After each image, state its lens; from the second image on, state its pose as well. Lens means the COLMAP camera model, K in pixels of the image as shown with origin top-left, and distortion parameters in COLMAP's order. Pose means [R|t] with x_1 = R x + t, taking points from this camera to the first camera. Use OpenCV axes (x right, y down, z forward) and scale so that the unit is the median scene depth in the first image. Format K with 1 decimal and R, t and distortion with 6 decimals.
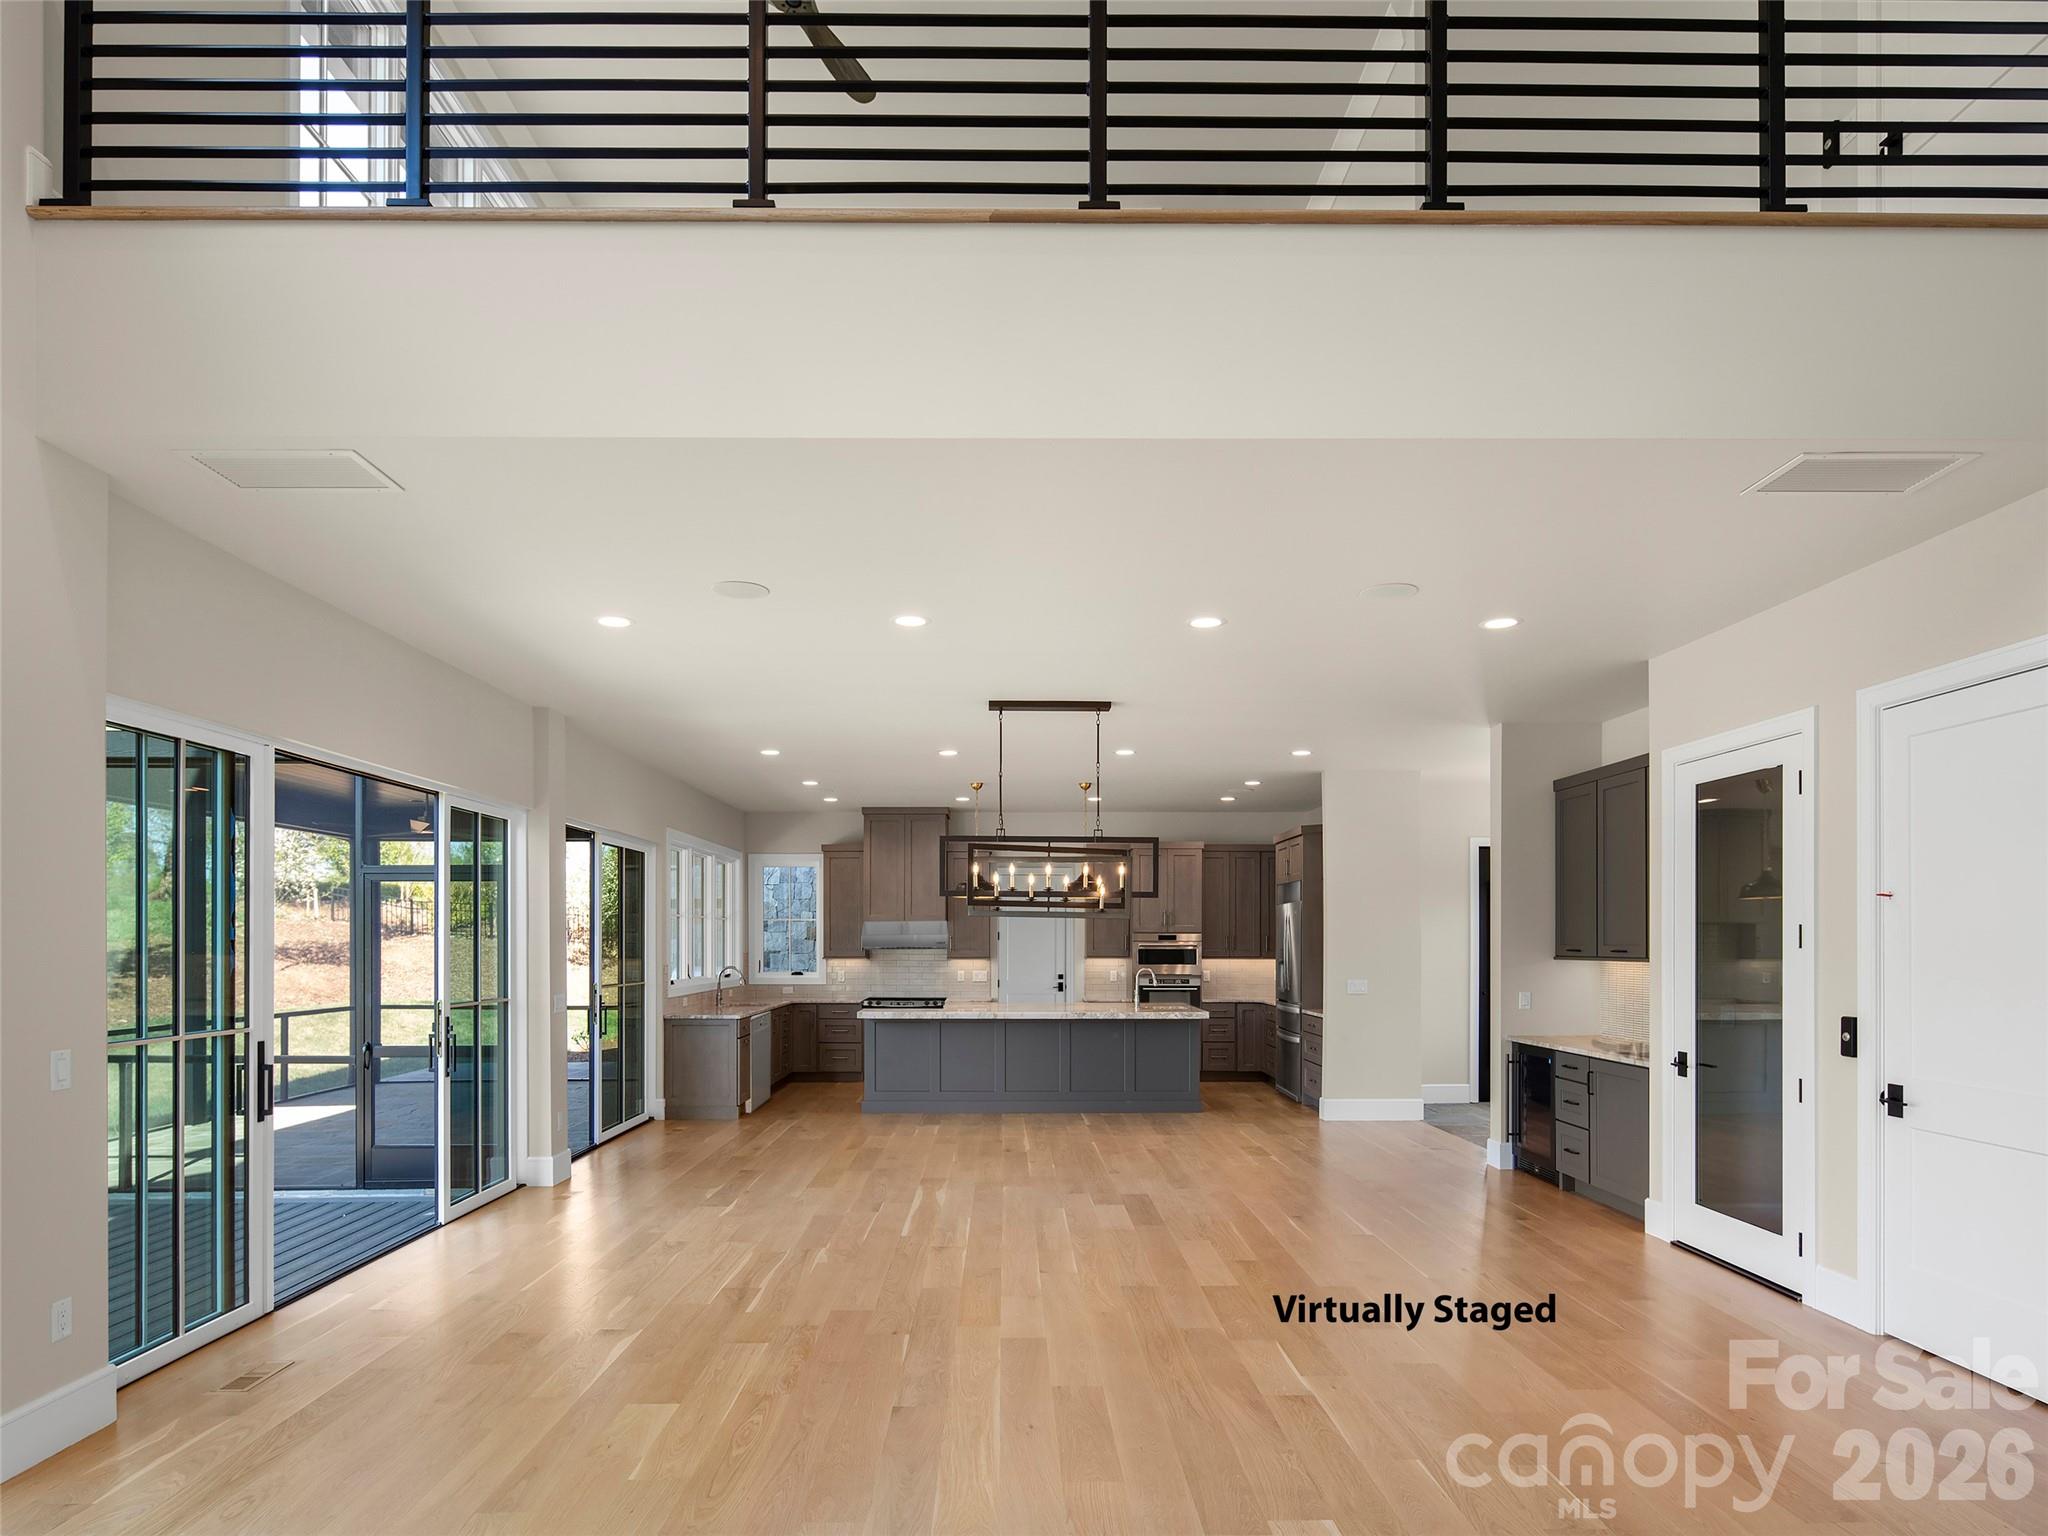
lens RADIAL K [[1120.0, 0, 1011.8], [0, 1120.0, 938.7], [0, 0, 1]] dist [-0.000107, -0.001002]
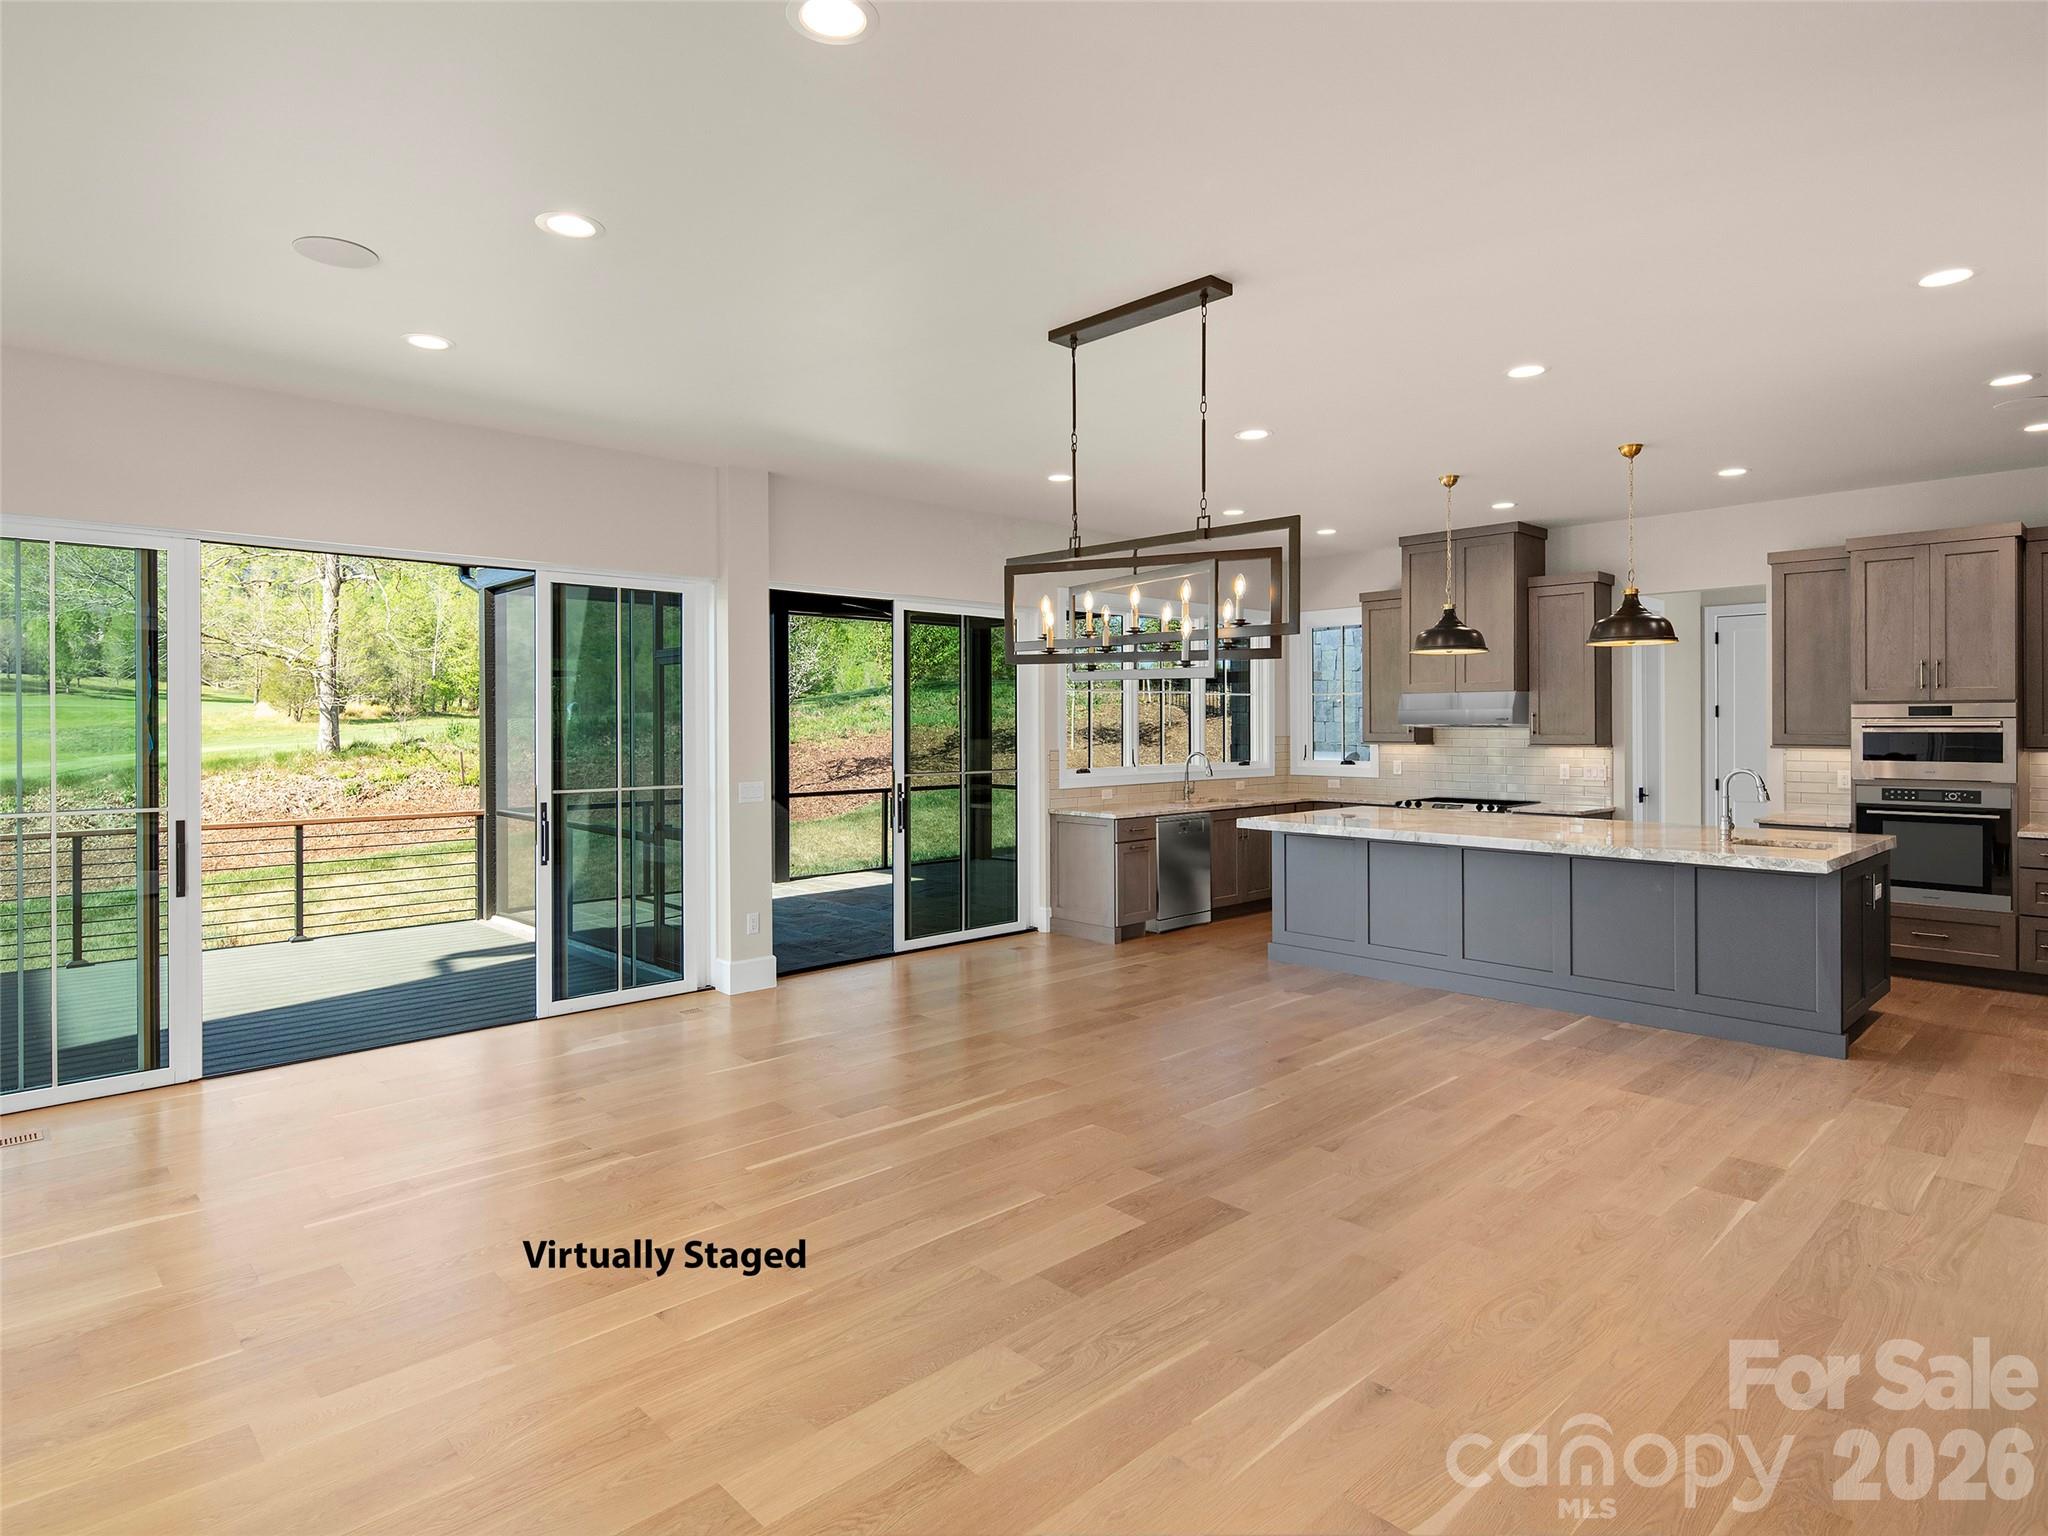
lens RADIAL K [[1132.6, 0, 1018.9], [0, 1132.6, 721.2], [0, 0, 1]] dist [0.001369, -0.000613]
pose [[0.680890, -0.004693, -0.732370, 0.348473], [0.006128, 0.999981, -0.000710, 0.002269], [0.732360, -0.004005, 0.680906, 0.462092]]
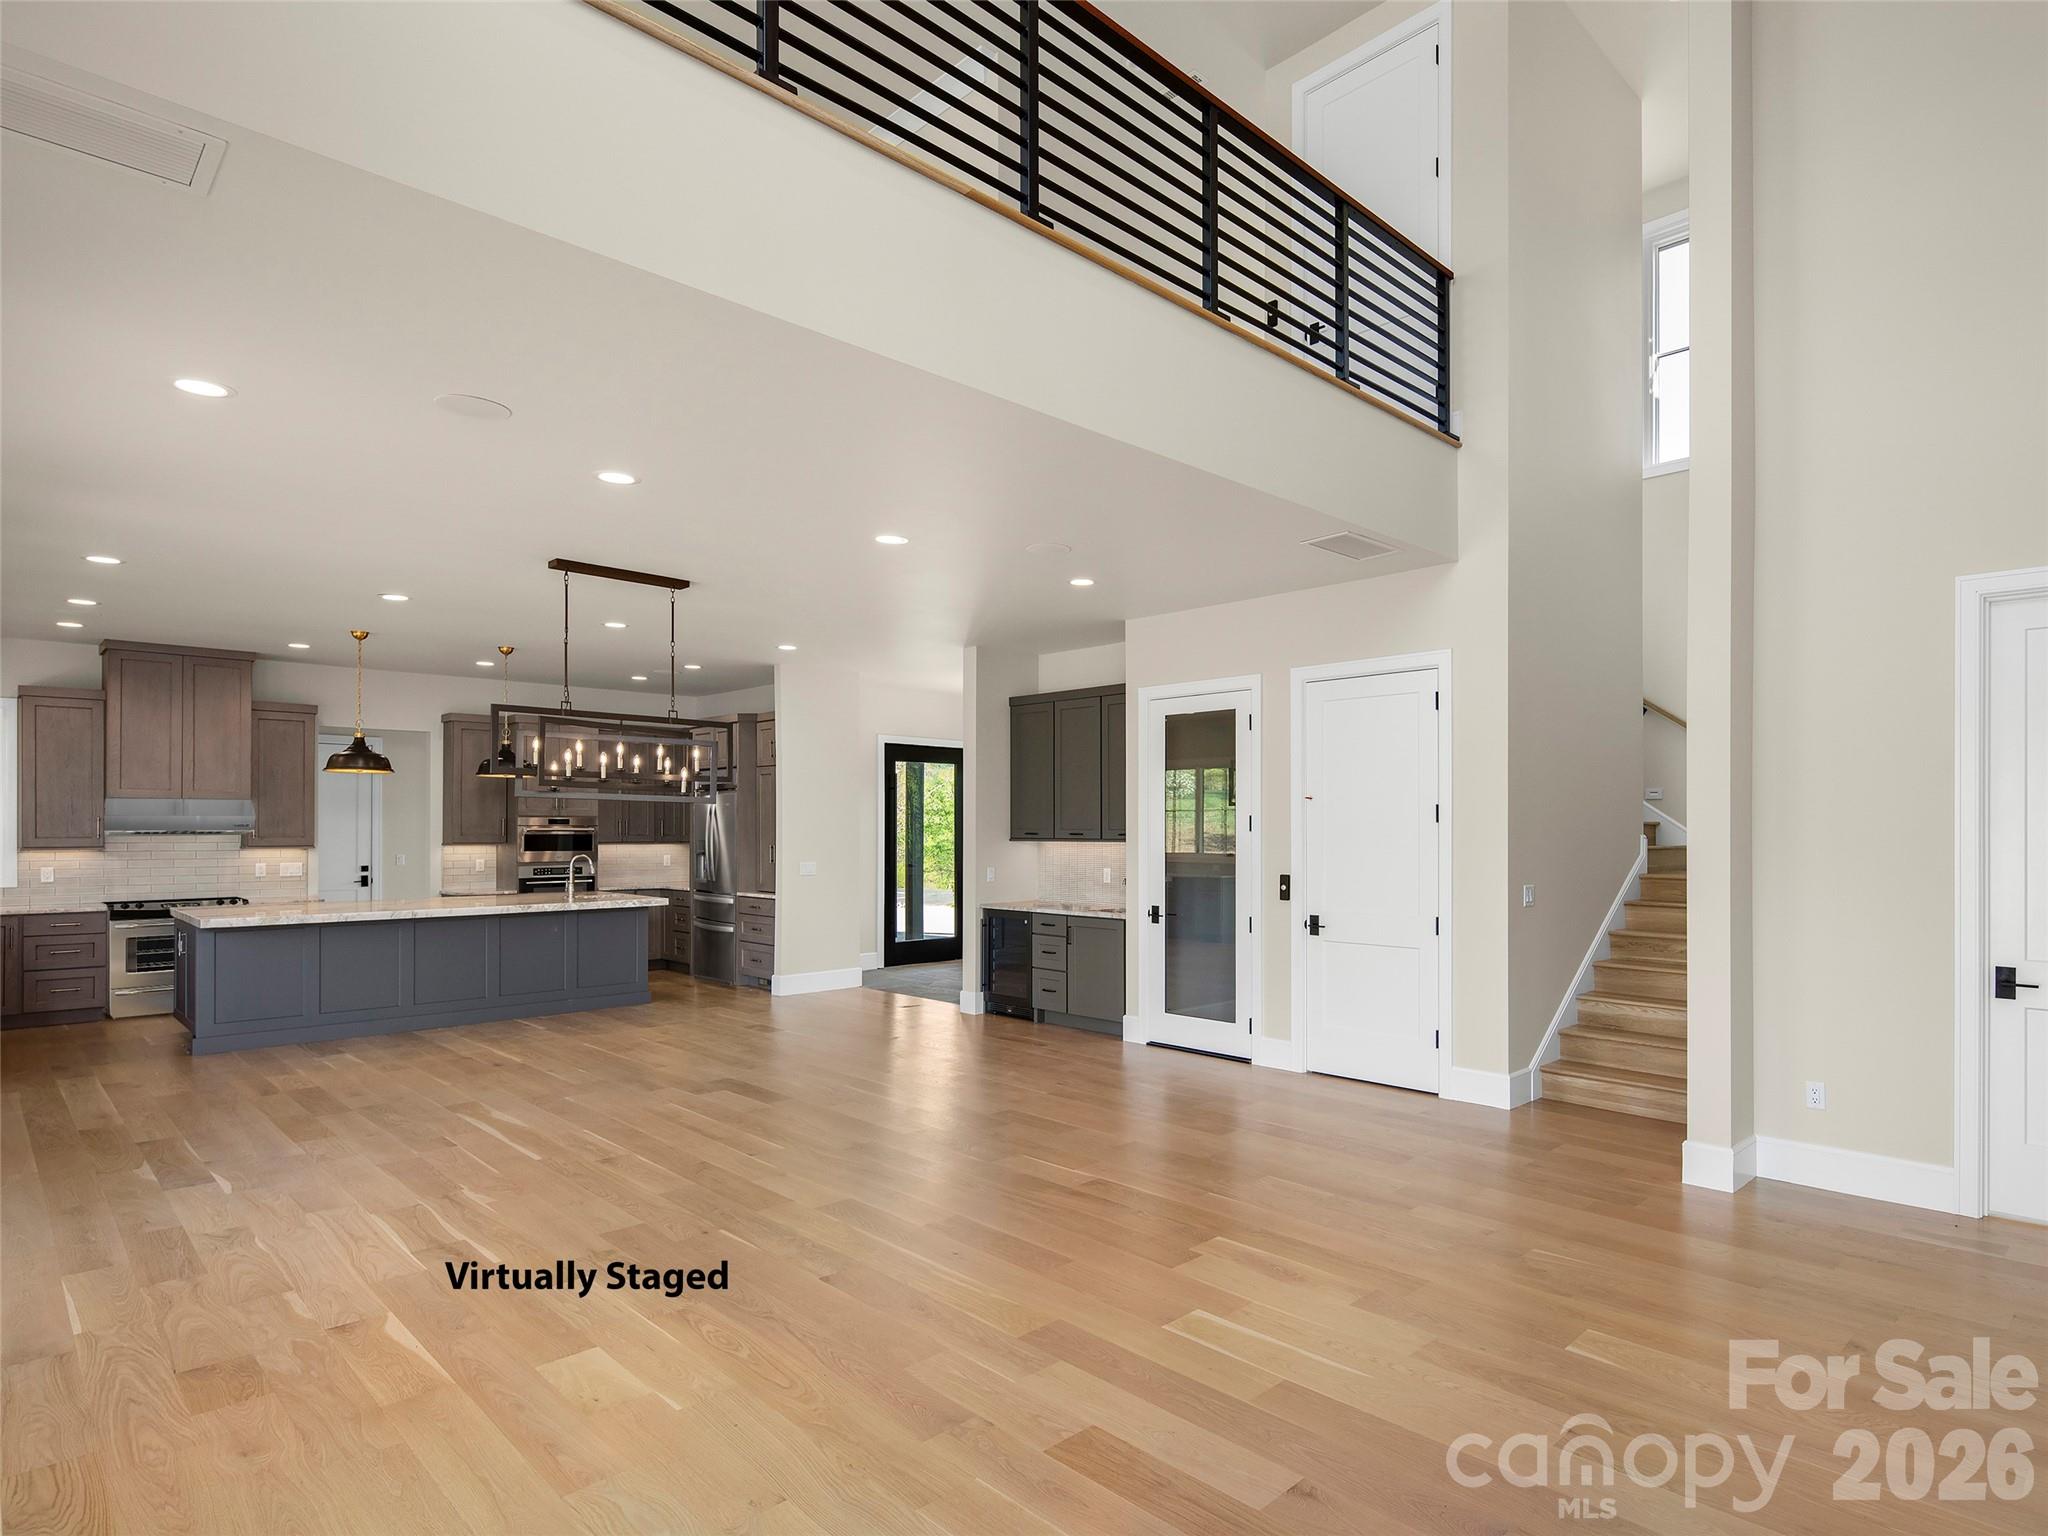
lens RADIAL K [[1118.5, 0, 1142.4], [0, 1118.5, 822.3], [0, 0, 1]] dist [-0.000176, -0.001463]
pose [[0.689554, 0.003507, 0.724226, -0.283956], [-0.002979, 0.999994, -0.002007, -0.000231], [-0.724228, -0.000773, 0.689560, 0.033184]]
